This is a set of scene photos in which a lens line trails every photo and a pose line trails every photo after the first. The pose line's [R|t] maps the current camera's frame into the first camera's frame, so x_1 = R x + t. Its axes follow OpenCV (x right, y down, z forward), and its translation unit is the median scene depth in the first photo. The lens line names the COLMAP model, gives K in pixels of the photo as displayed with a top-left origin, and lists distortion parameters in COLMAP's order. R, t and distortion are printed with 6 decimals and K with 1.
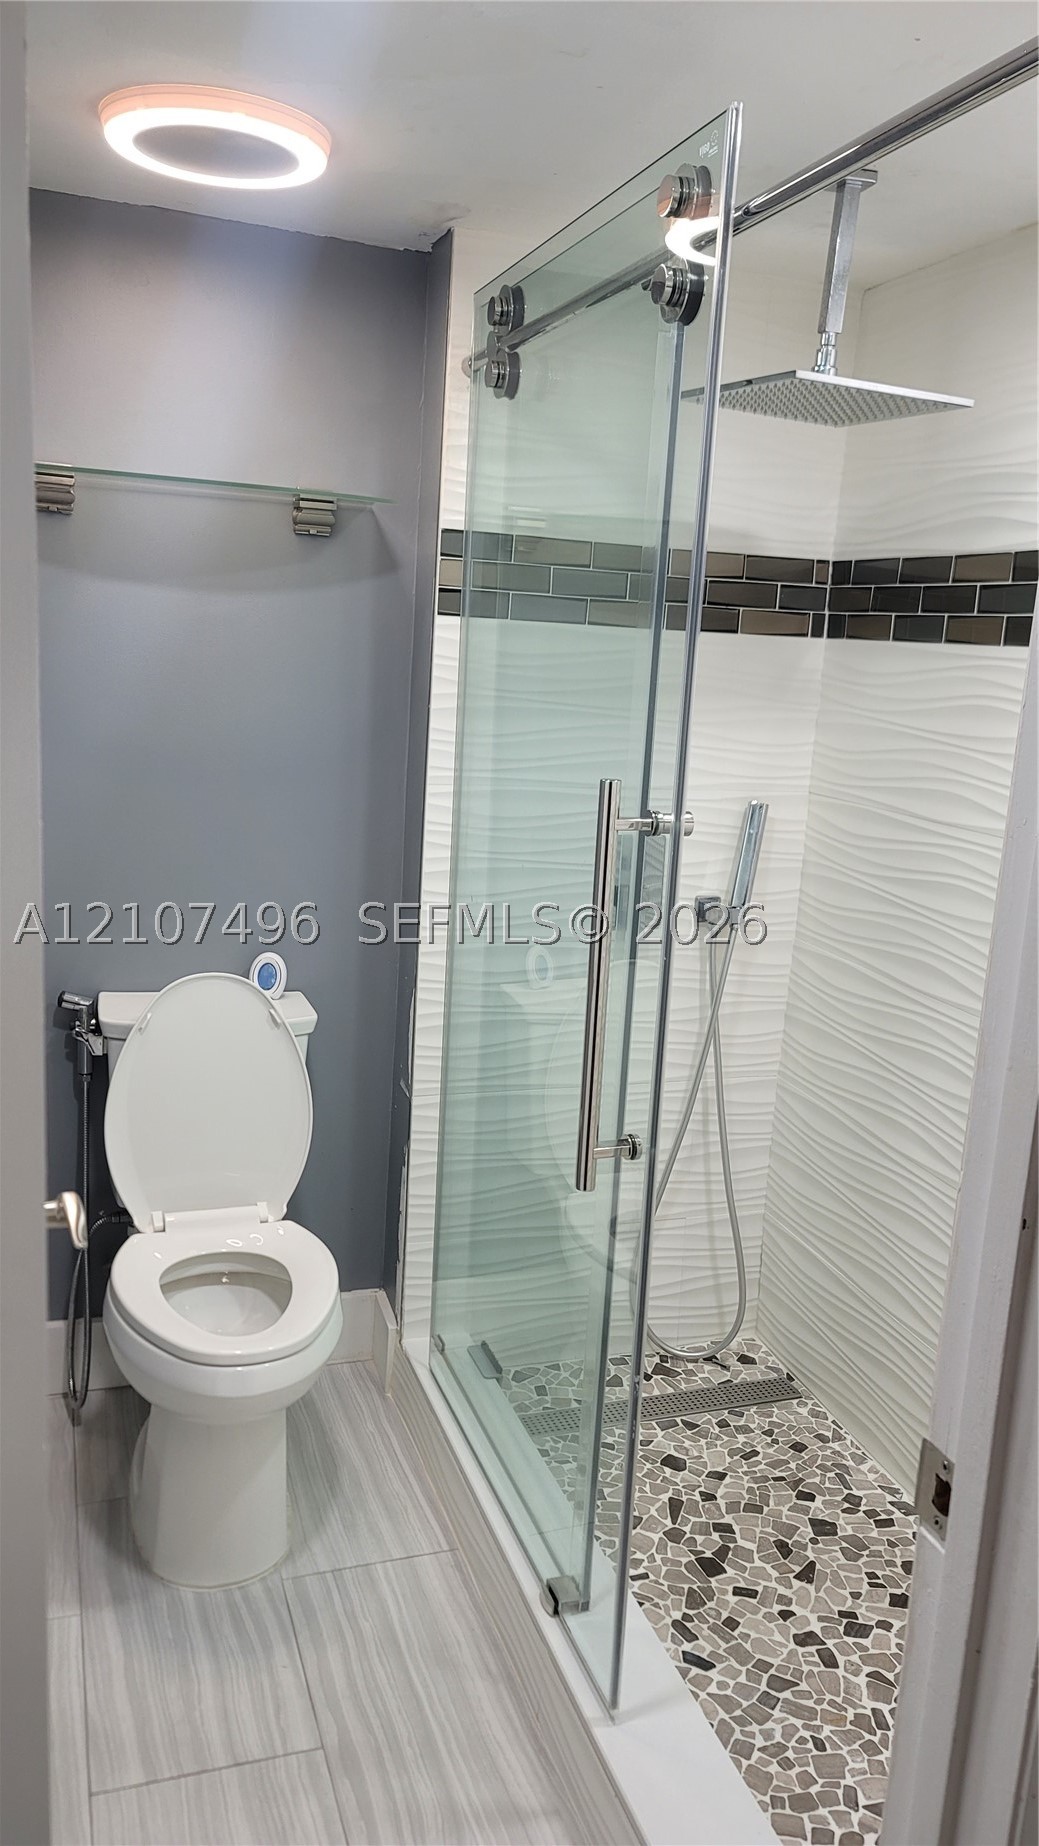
lens RADIAL K [[1335.4, 0, 524.7], [0, 1335.4, 920.0], [0, 0, 1]] dist [0.060893, -0.054028]
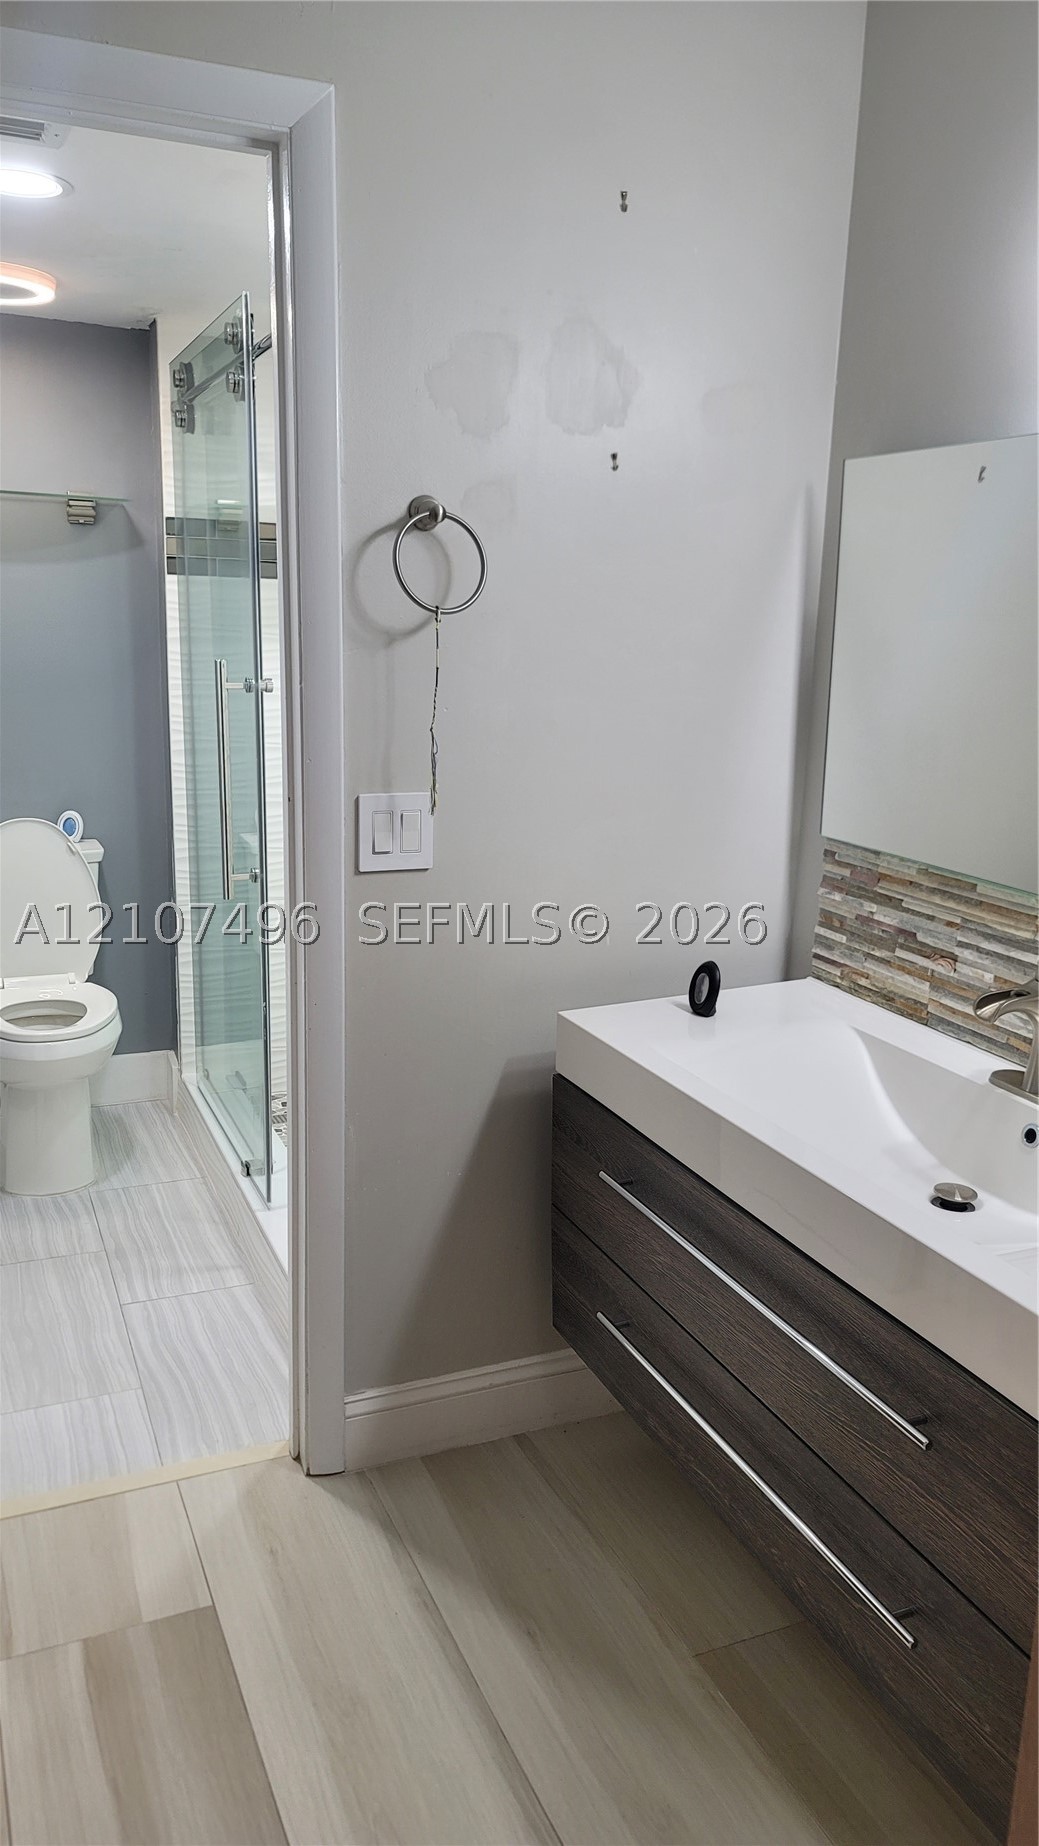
lens RADIAL K [[1376.9, 0, 527.2], [0, 1376.9, 933.0], [0, 0, 1]] dist [0.050160, -0.004979]
pose [[0.997447, -0.049889, 0.051086, 0.254820], [0.048555, 0.998455, 0.027023, 0.160125], [-0.052355, -0.024474, 0.998329, -0.617562]]
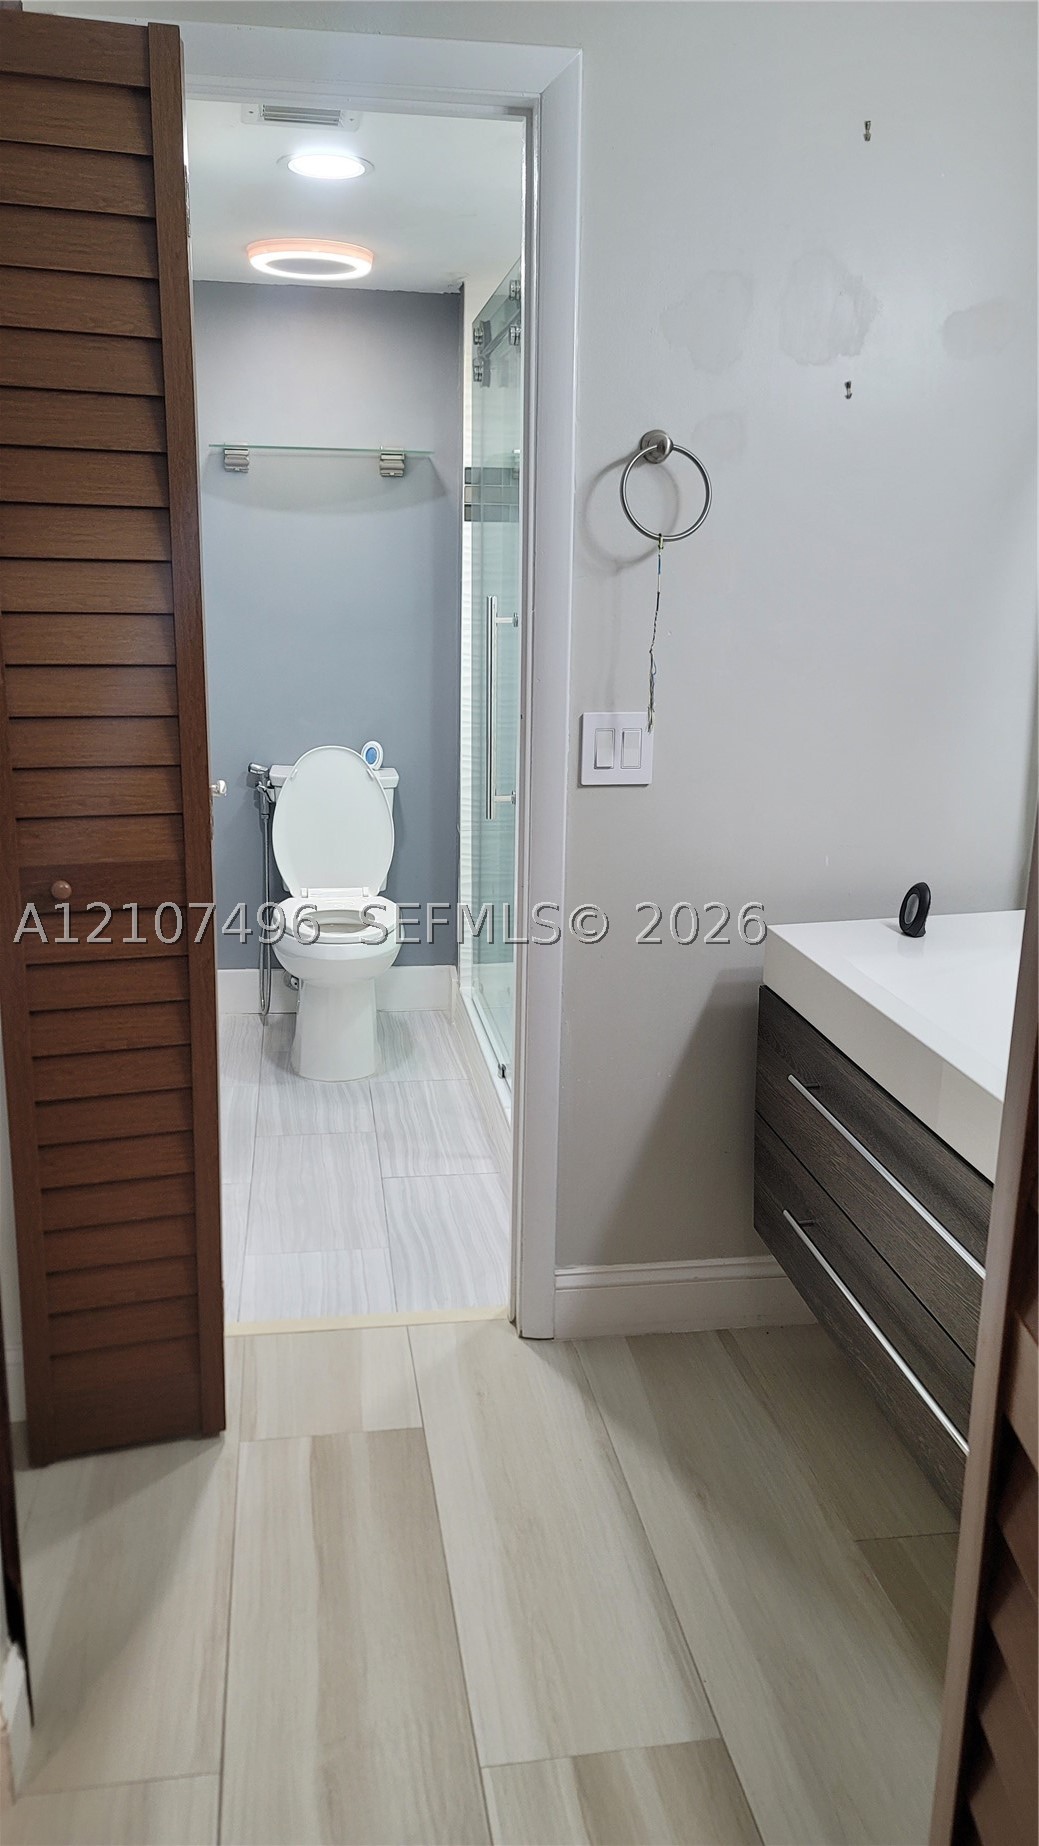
lens RADIAL K [[1372.6, 0, 519.5], [0, 1372.6, 923.0], [0, 0, 1]] dist [0.078706, -0.073968]
pose [[0.981125, 0.001643, -0.193368, 0.345876], [0.006529, 0.999112, 0.041613, 0.199506], [0.193265, -0.042090, 0.980243, -0.684770]]
